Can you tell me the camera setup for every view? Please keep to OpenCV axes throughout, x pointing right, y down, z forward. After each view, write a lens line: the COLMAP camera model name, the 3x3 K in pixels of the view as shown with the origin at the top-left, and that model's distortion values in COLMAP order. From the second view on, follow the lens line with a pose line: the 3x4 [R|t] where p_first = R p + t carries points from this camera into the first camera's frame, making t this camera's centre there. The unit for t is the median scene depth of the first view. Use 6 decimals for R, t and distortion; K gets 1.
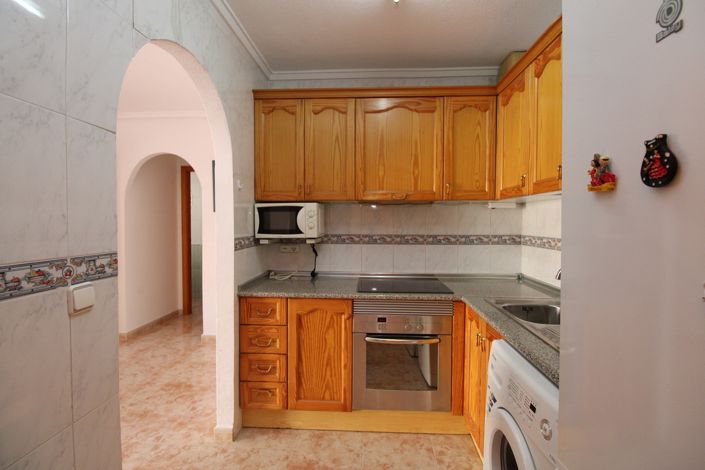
lens RADIAL K [[329.2, 0, 350.5], [0, 329.2, 231.7], [0, 0, 1]] dist [-0.012782, -0.001581]
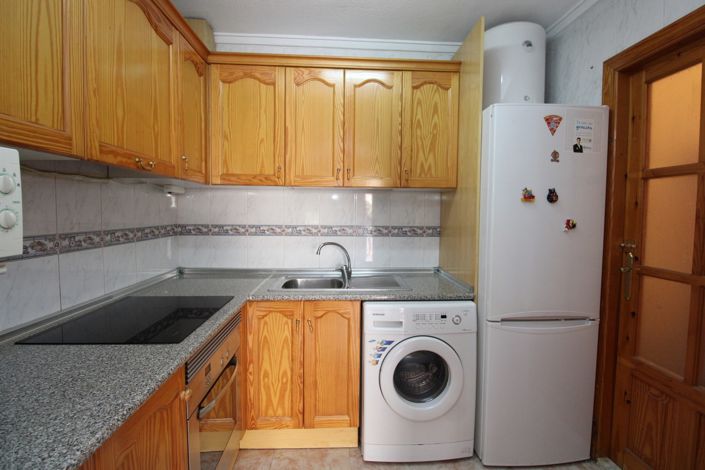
lens RADIAL K [[329.2, 0, 346.2], [0, 329.2, 224.8], [0, 0, 1]] dist [-0.012782, -0.001581]
pose [[-0.121633, -0.043916, 0.991603, -0.501005], [0.020254, 0.998703, 0.046715, -0.023440], [-0.992368, 0.025766, -0.120586, 0.785865]]
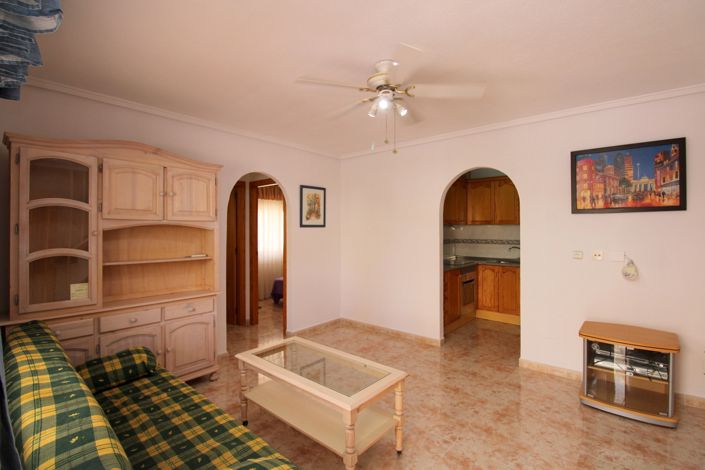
lens RADIAL K [[329.2, 0, 352.9], [0, 329.2, 233.4], [0, 0, 1]] dist [-0.012782, -0.001581]
pose [[0.597566, -0.006884, 0.801790, -2.195461], [0.029214, 0.999486, -0.013191, -0.025838], [-0.801287, 0.031306, 0.597460, 0.214048]]
